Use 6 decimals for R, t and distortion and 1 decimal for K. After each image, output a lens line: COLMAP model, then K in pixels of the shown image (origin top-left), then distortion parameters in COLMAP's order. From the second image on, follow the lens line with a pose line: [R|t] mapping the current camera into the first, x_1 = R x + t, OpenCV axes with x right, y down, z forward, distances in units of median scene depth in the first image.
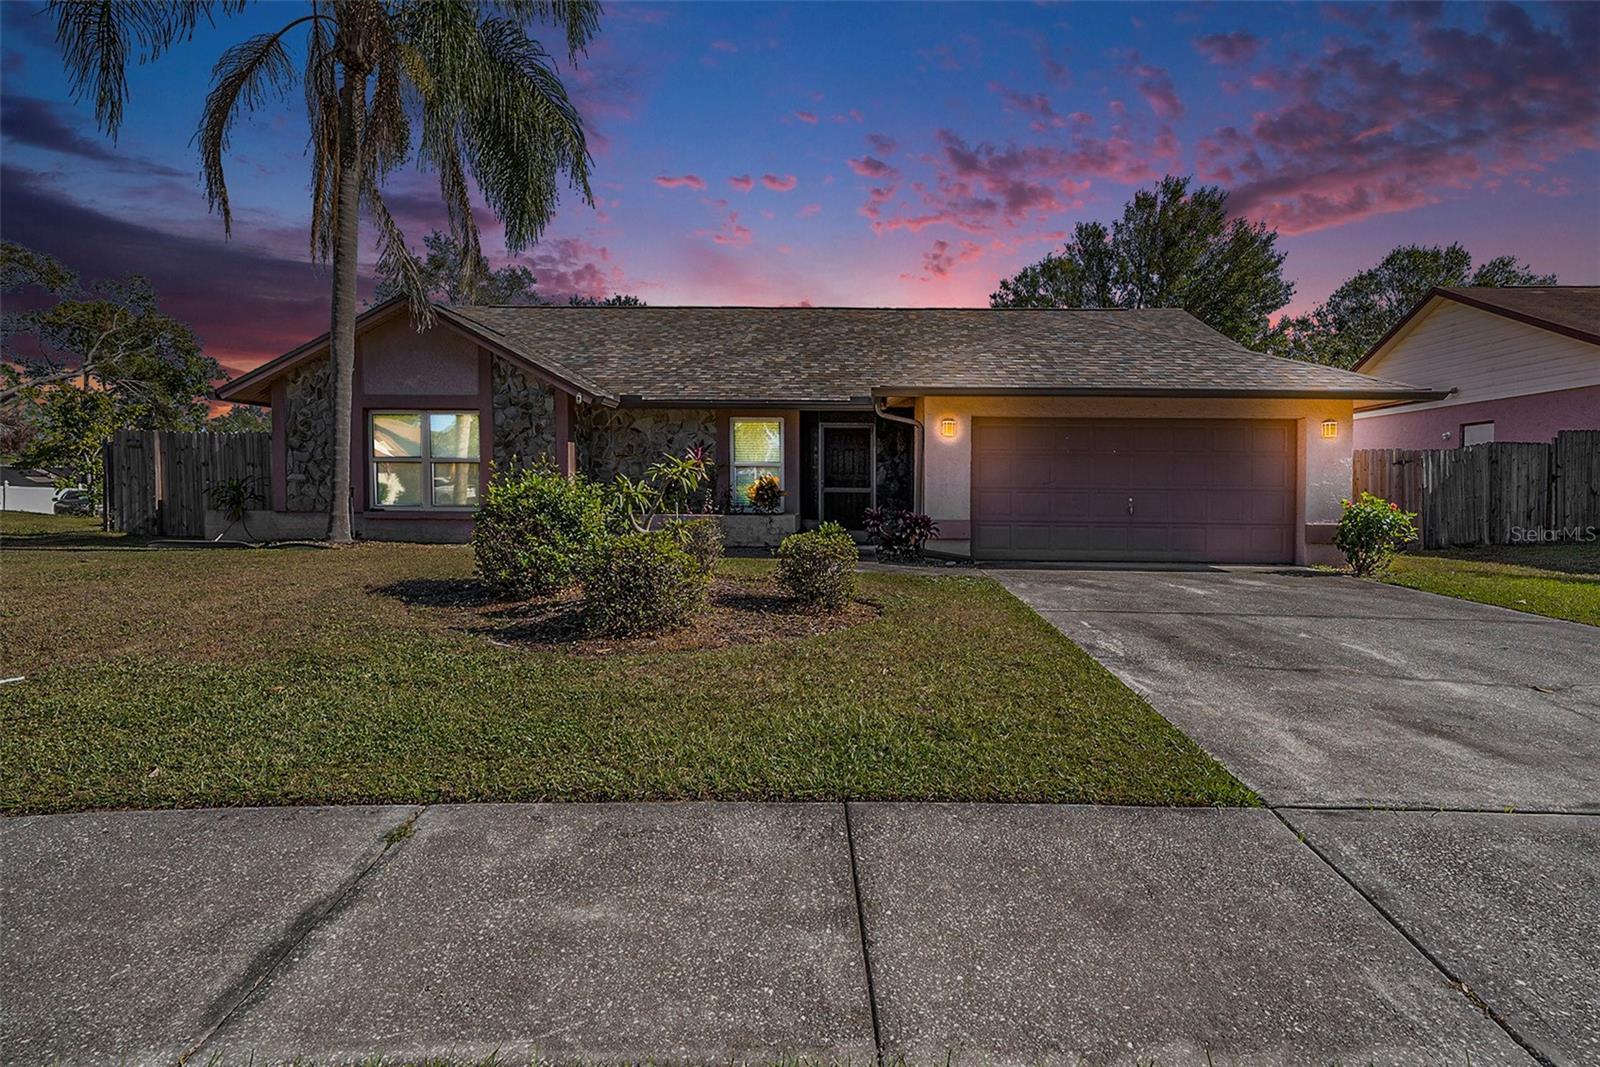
lens RADIAL K [[742.2, 0, 779.4], [0, 742.2, 497.8], [0, 0, 1]] dist [0.001935, 0.000199]
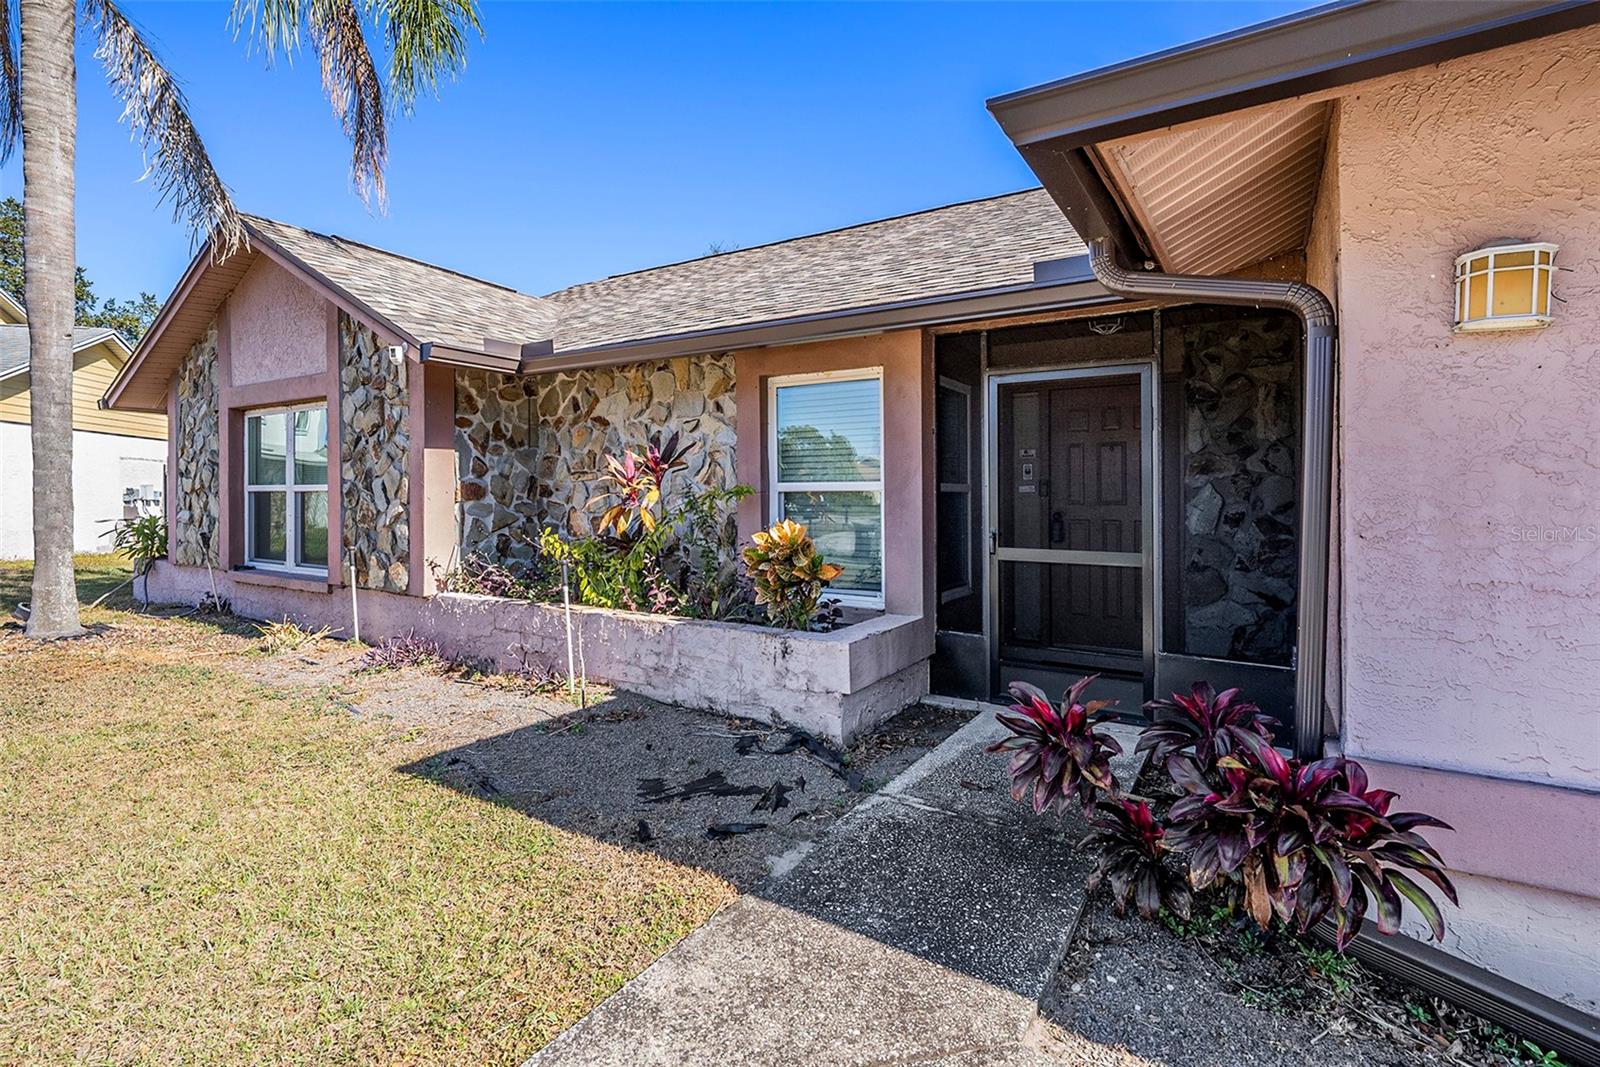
lens RADIAL K [[689.5, 0, 767.2], [0, 689.5, 510.5], [0, 0, 1]] dist [0.001676, 0.001070]
pose [[0.874250, 0.003121, -0.485465, 0.133639], [-0.004828, 0.999986, -0.002266, -0.032921], [0.485451, 0.004325, 0.874253, 0.692556]]
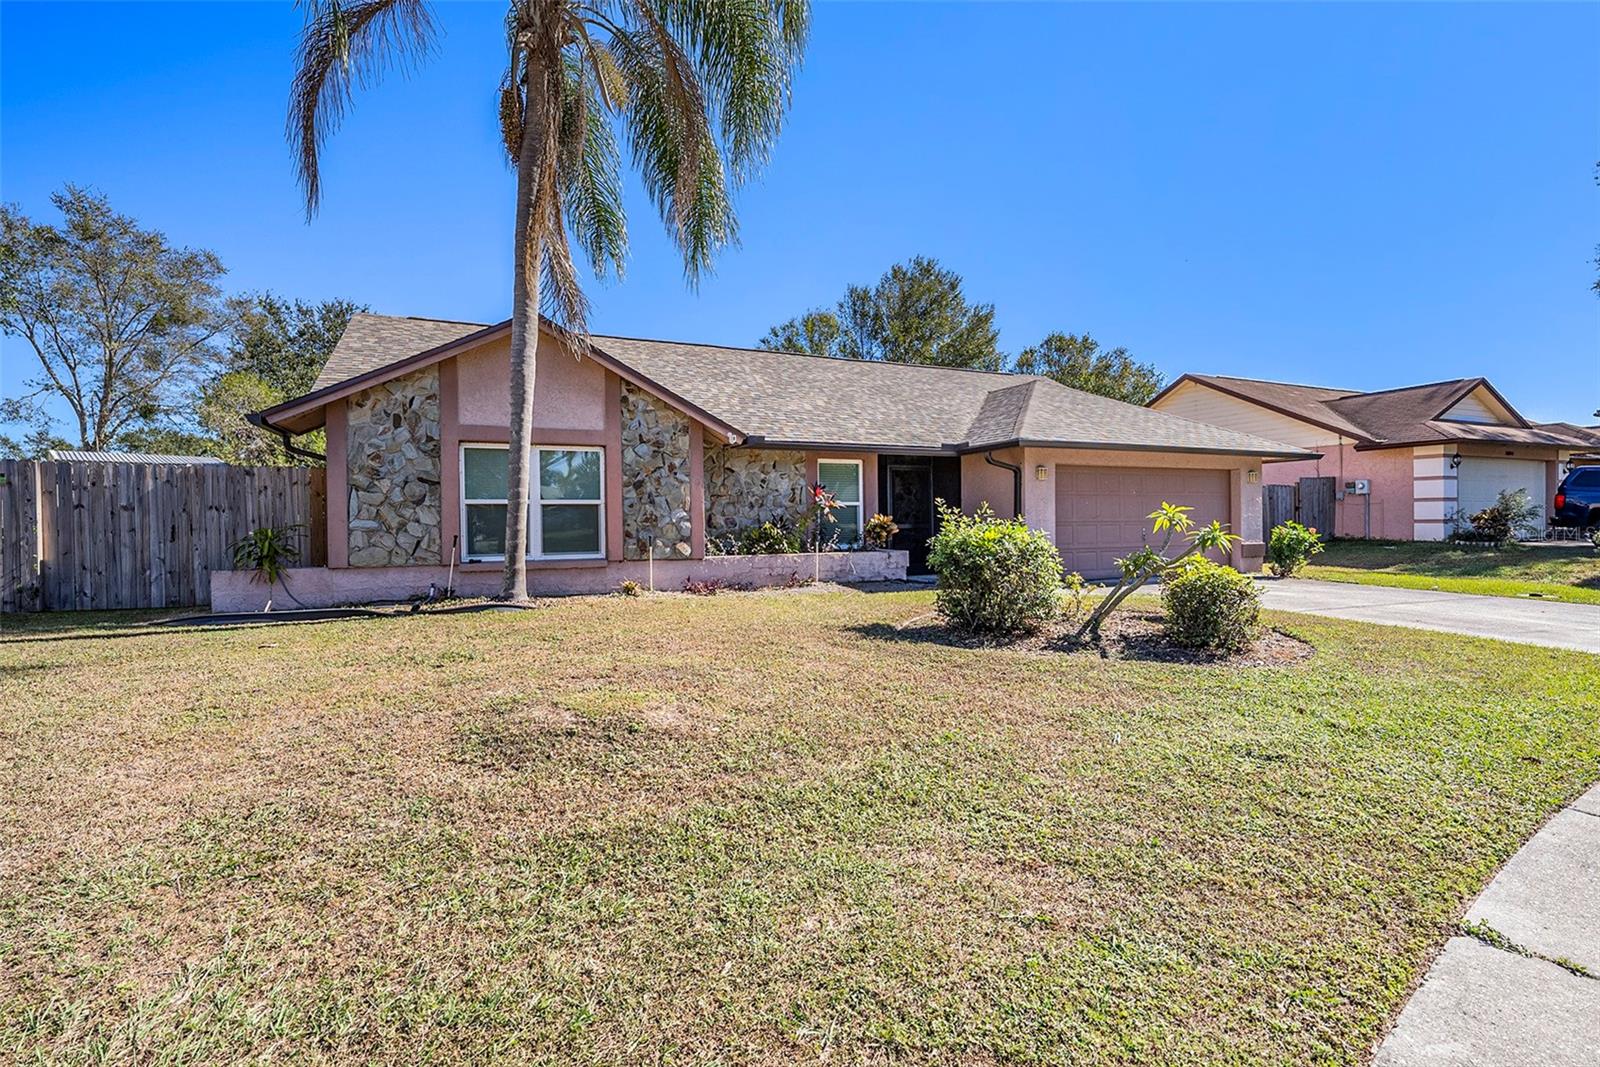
lens RADIAL K [[734.2, 0, 800.0], [0, 734.2, 533.5], [0, 0, 1]] dist [-0.001137, 0.000194]
pose [[0.897746, -0.025213, 0.439792, -0.577591], [0.022540, 0.999682, 0.011302, -0.016259], [-0.439937, -0.000233, 0.898029, 0.085539]]
